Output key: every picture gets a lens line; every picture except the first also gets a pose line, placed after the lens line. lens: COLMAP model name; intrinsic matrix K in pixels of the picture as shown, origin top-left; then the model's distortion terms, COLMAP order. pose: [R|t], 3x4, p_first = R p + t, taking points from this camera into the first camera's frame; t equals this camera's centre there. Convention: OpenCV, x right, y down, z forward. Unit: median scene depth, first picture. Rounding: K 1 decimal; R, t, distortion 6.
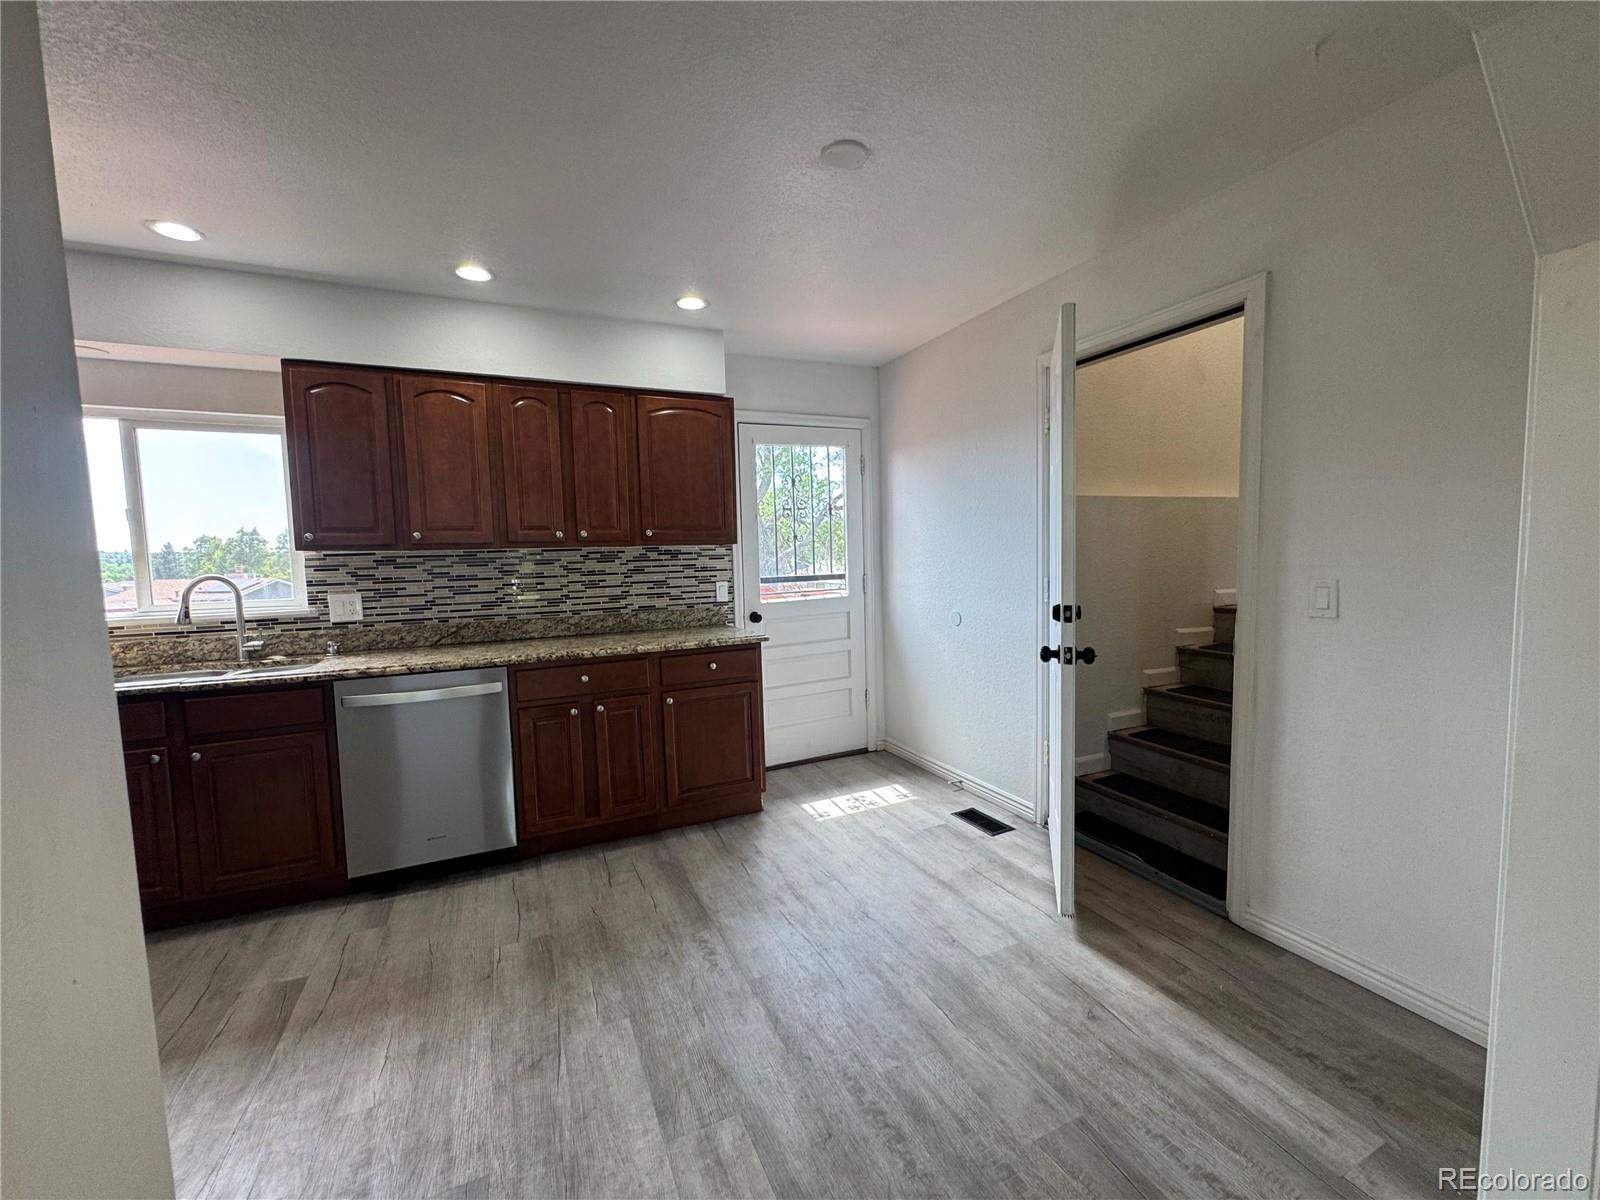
lens RADIAL K [[643.1, 0, 793.3], [0, 643.1, 600.7], [0, 0, 1]] dist [-0.001379, 0.000492]
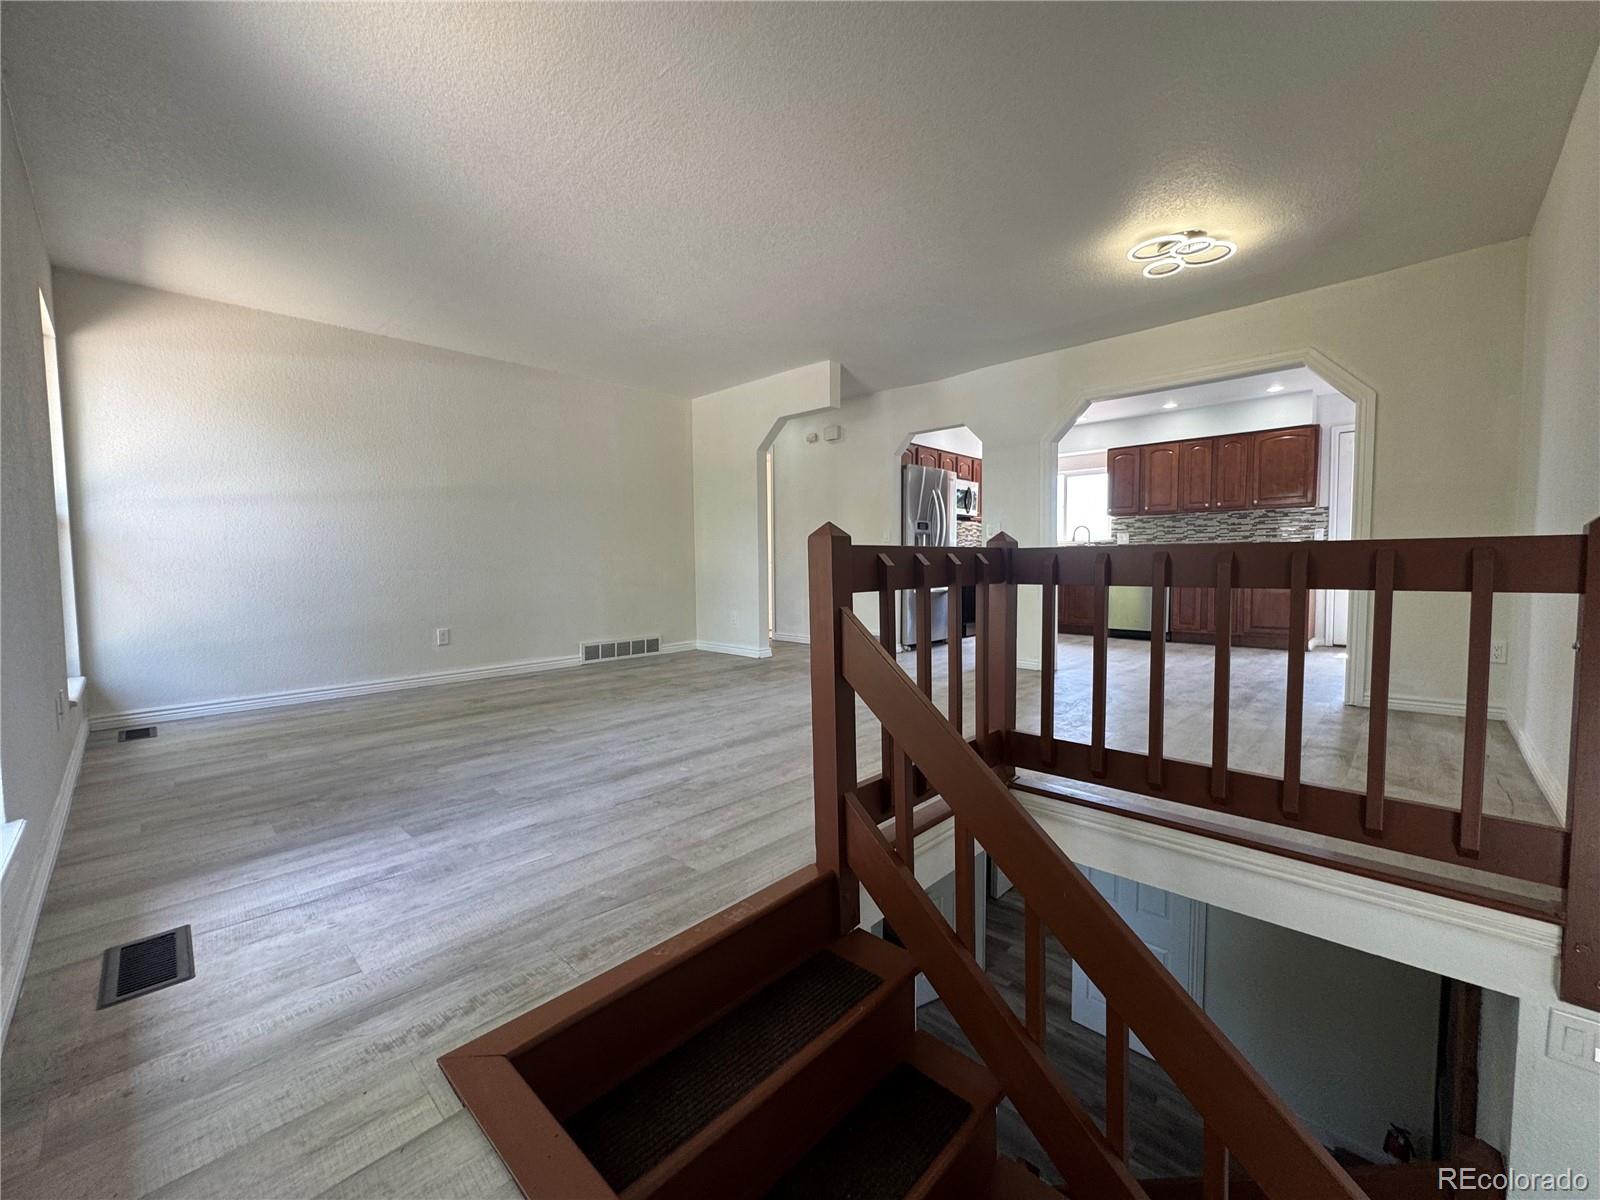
lens RADIAL K [[643.1, 0, 802.9], [0, 643.1, 601.9], [0, 0, 1]] dist [-0.001379, 0.000492]
pose [[0.369093, 0.078132, -0.926102, 1.217082], [-0.069867, 0.995973, 0.056182, 0.204691], [0.926762, 0.043968, 0.373066, -1.122219]]
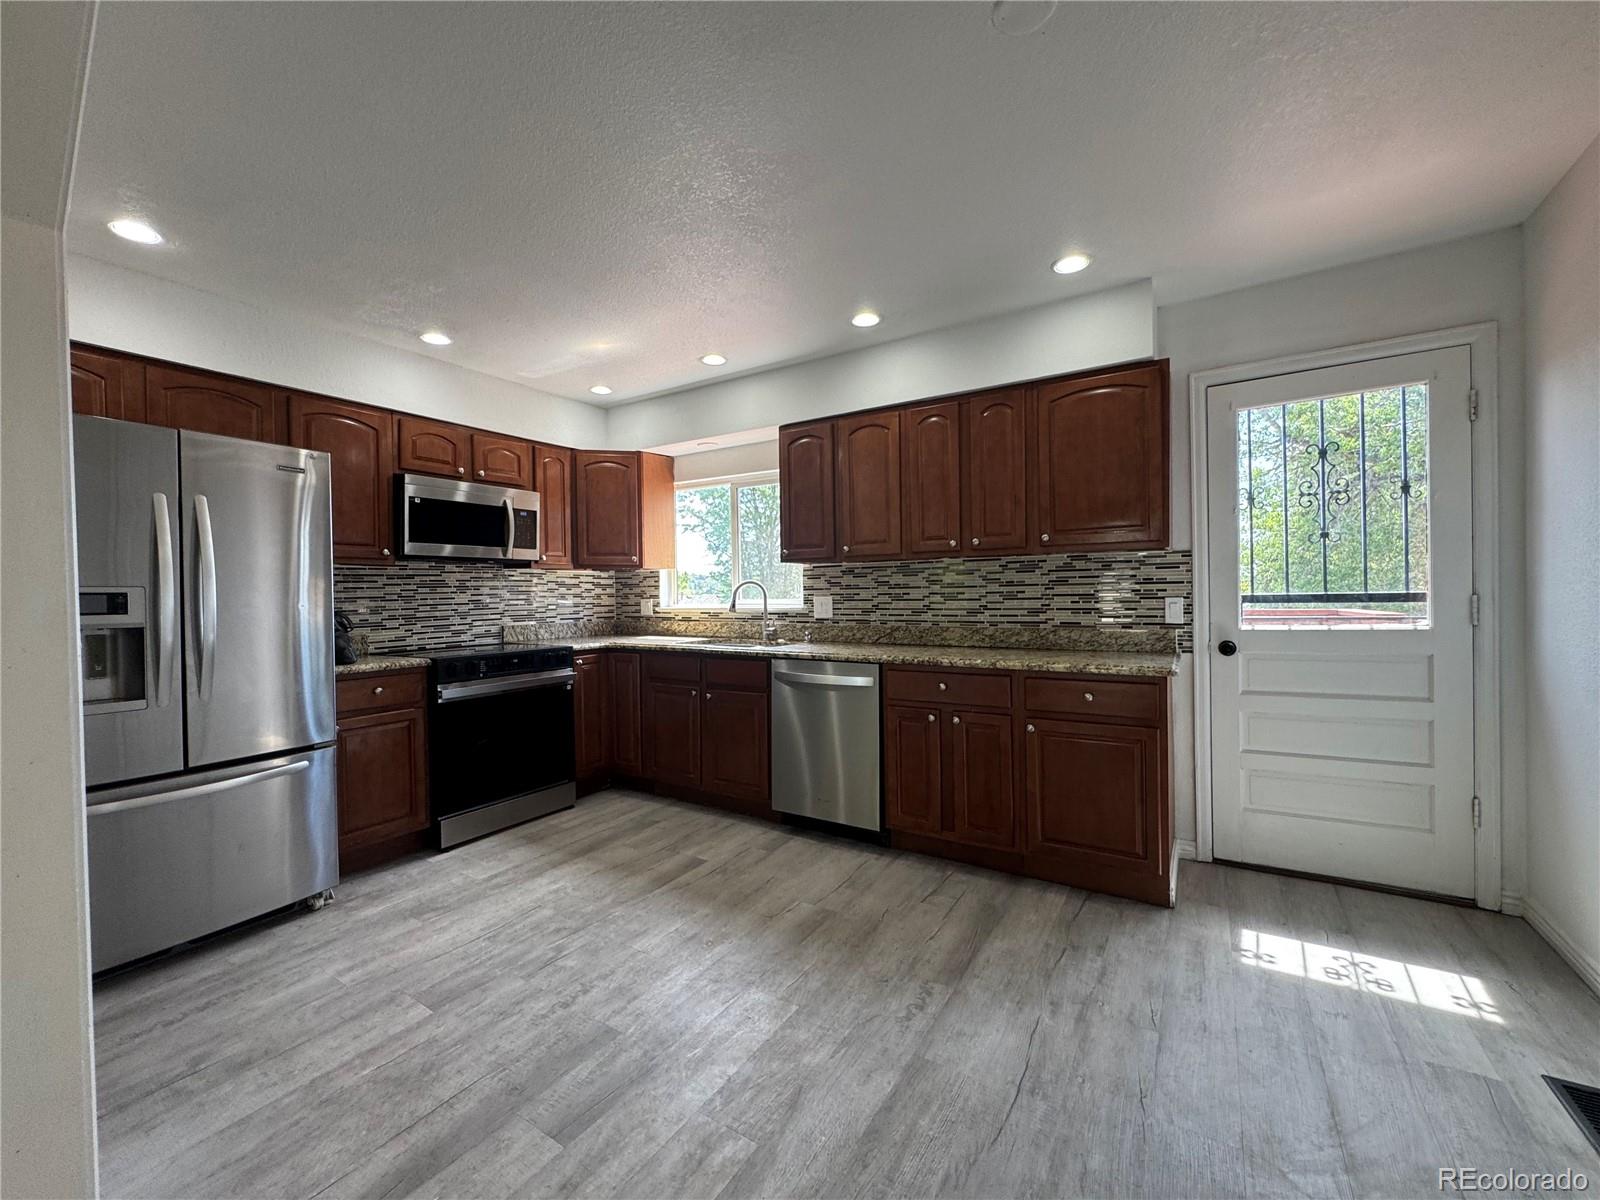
lens RADIAL K [[643.1, 0, 807.4], [0, 643.1, 602.7], [0, 0, 1]] dist [-0.001379, 0.000492]
pose [[0.546834, 0.030663, -0.836679, 0.363243], [-0.061130, 0.998124, -0.003374, 0.007445], [0.835006, 0.052992, 0.547683, 0.261083]]
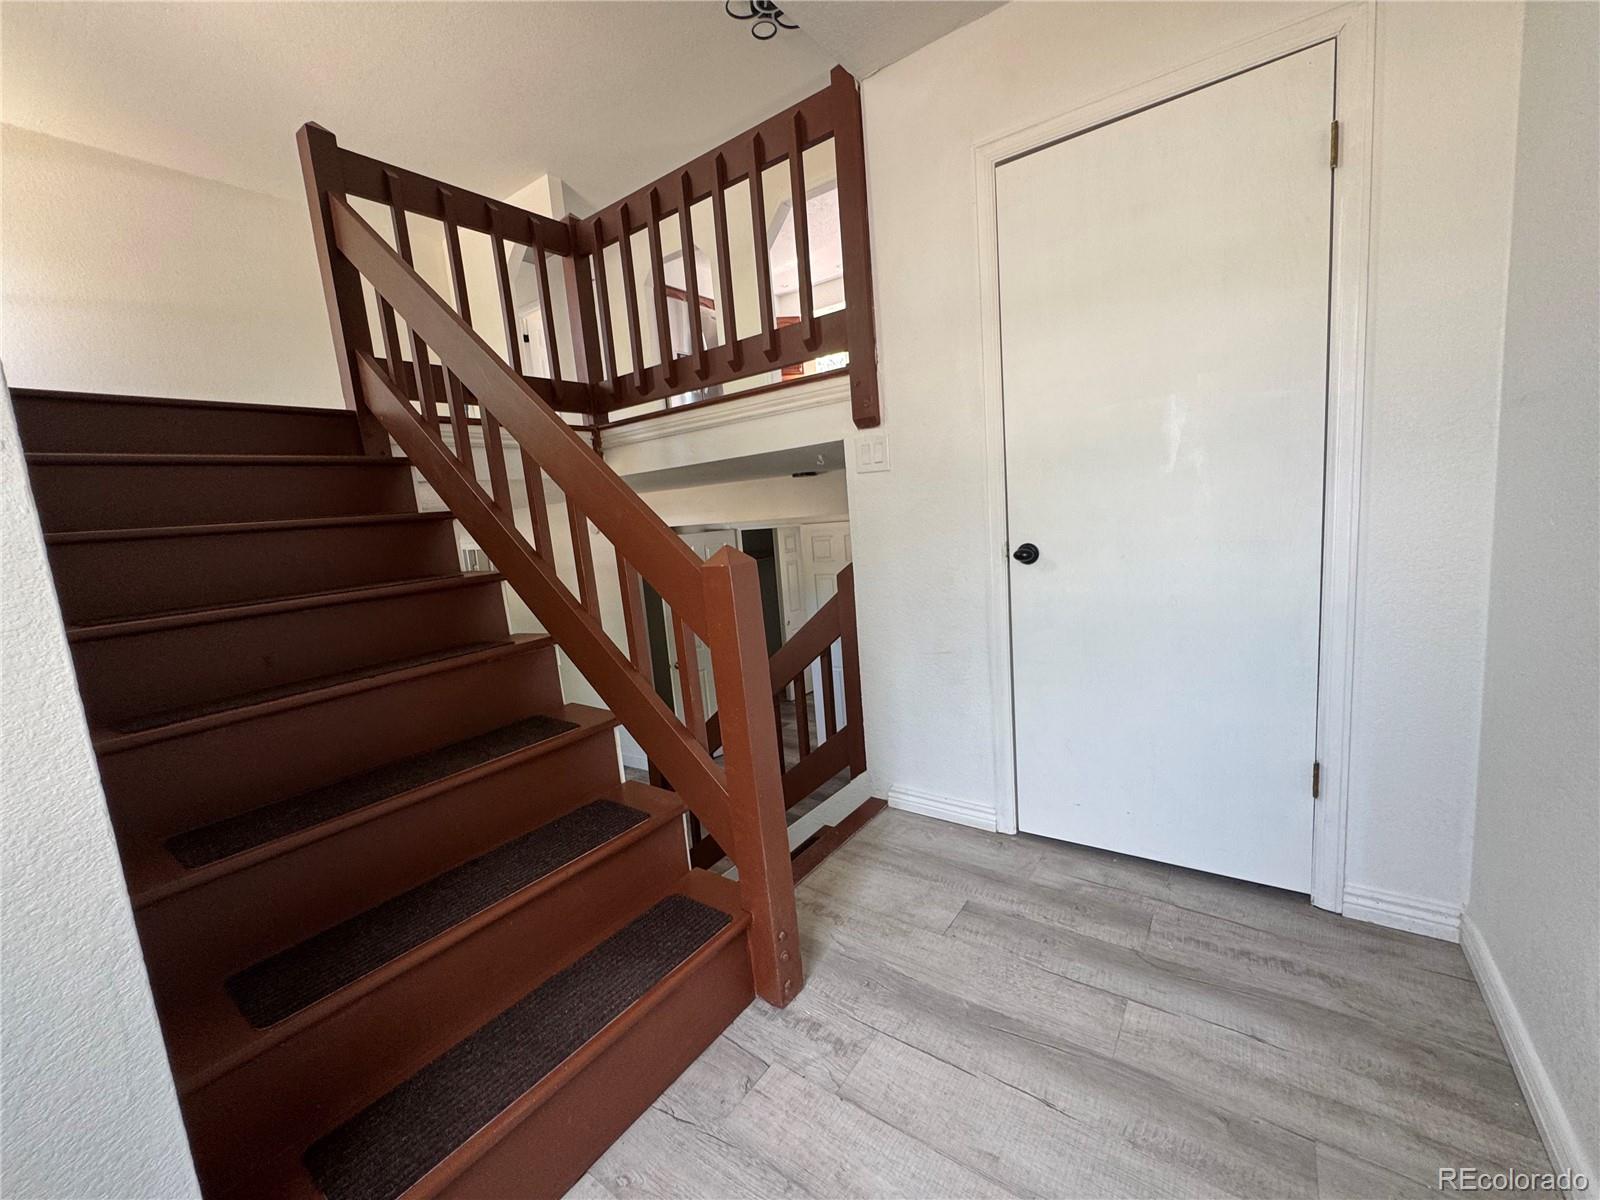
lens RADIAL K [[643.1, 0, 805.5], [0, 643.1, 599.0], [0, 0, 1]] dist [-0.001379, 0.000492]
pose [[0.491961, 0.098697, -0.865005, 1.631910], [0.003701, 0.993307, 0.115441, 0.630083], [0.870610, -0.059994, 0.488303, -0.764368]]
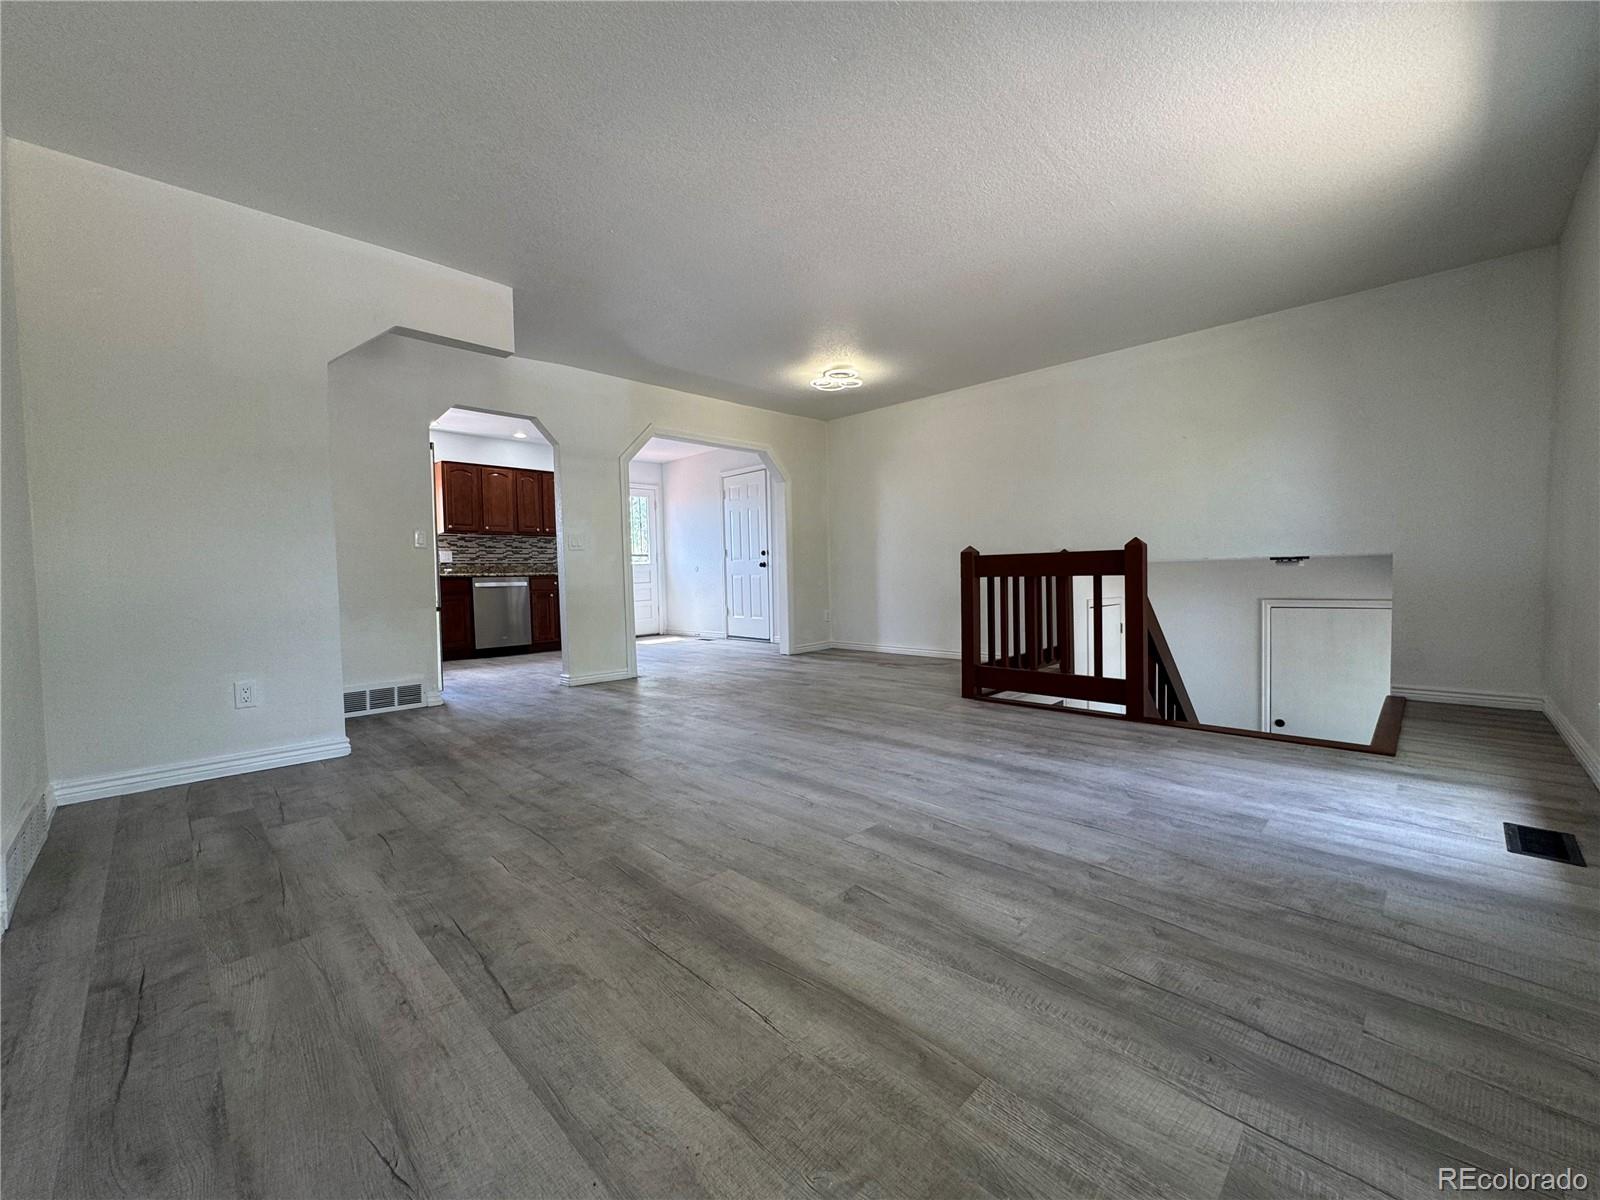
lens RADIAL K [[643.1, 0, 799.4], [0, 643.1, 599.7], [0, 0, 1]] dist [-0.001379, 0.000492]
pose [[0.936294, -0.012069, 0.351010, -0.293298], [0.027500, 0.998860, -0.039009, 0.302546], [-0.350139, 0.046177, 0.935559, -1.732902]]
